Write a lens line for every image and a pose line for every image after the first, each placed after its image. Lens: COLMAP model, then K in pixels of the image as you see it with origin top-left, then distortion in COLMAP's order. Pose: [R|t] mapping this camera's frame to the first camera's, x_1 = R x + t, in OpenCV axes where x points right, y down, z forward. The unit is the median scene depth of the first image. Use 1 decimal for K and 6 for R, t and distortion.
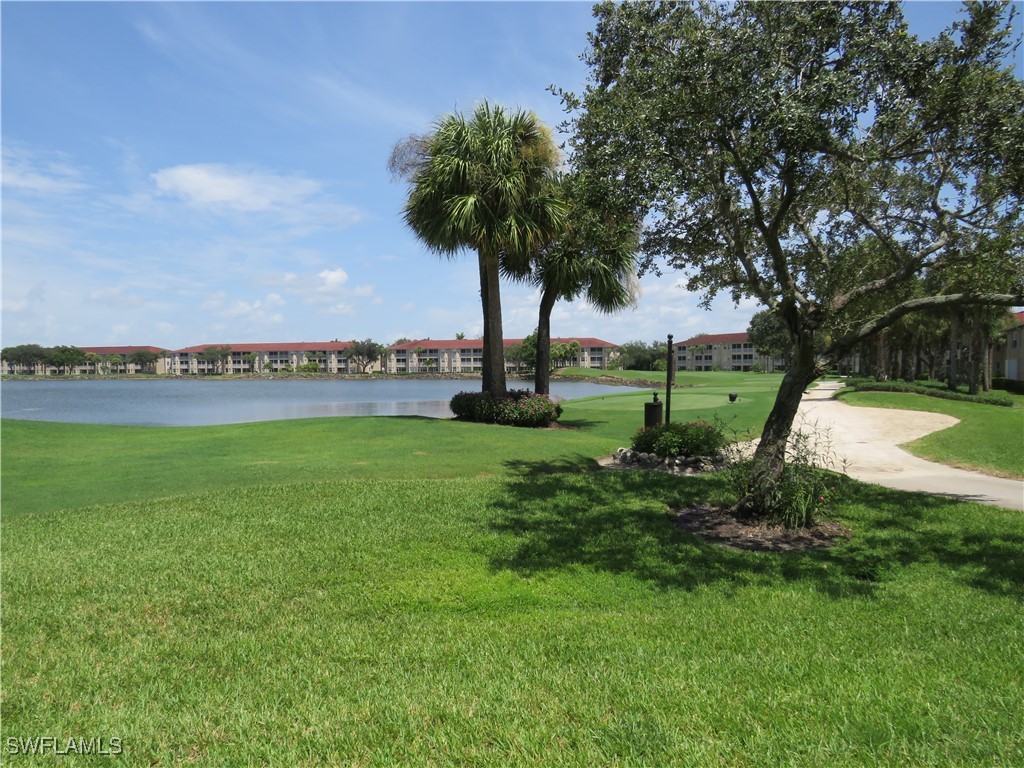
lens RADIAL K [[720.5, 0, 512.0], [0, 720.5, 384.0], [0, 0, 1]] dist [-0.016405, -0.004023]
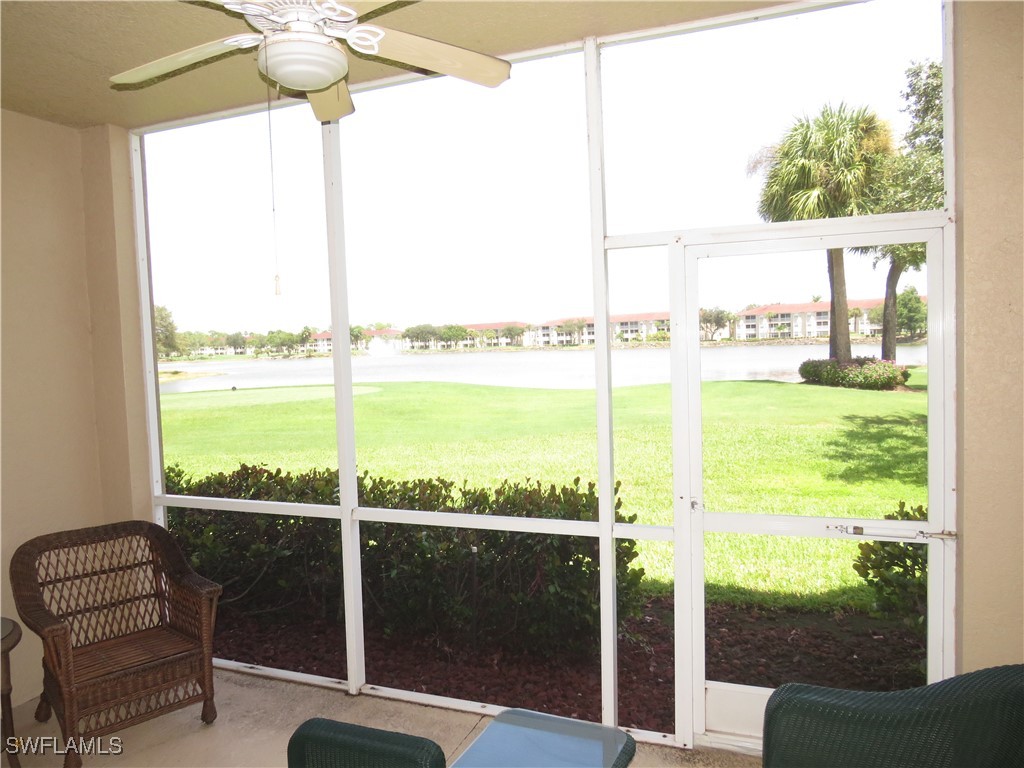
lens RADIAL K [[730.1, 0, 514.6], [0, 730.1, 380.9], [0, 0, 1]] dist [-0.042259, 0.041626]
pose [[0.893158, -0.002212, -0.449738, 0.030460], [0.020292, 0.999168, 0.035385, -0.004635], [0.449285, -0.040730, 0.892460, -0.237965]]
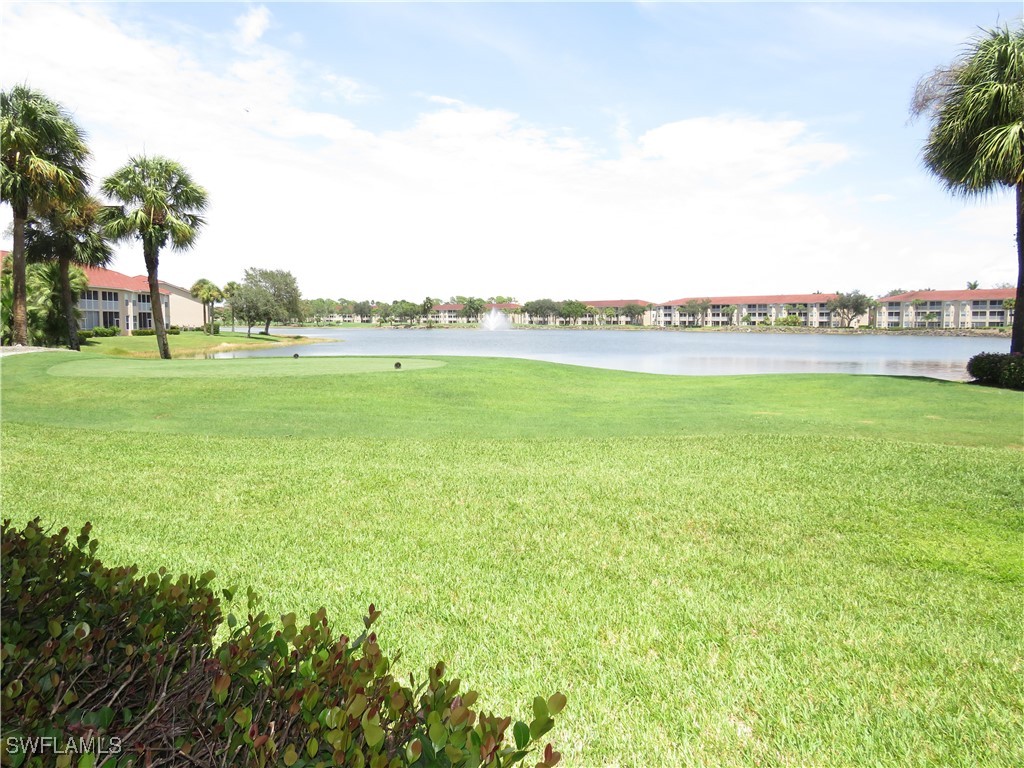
lens RADIAL K [[730.1, 0, 514.6], [0, 730.1, 380.9], [0, 0, 1]] dist [-0.042259, 0.041626]
pose [[0.806912, 0.056431, -0.587969, -0.010825], [-0.020964, 0.997535, 0.066970, -0.001495], [0.590299, -0.041713, 0.806106, -0.050758]]
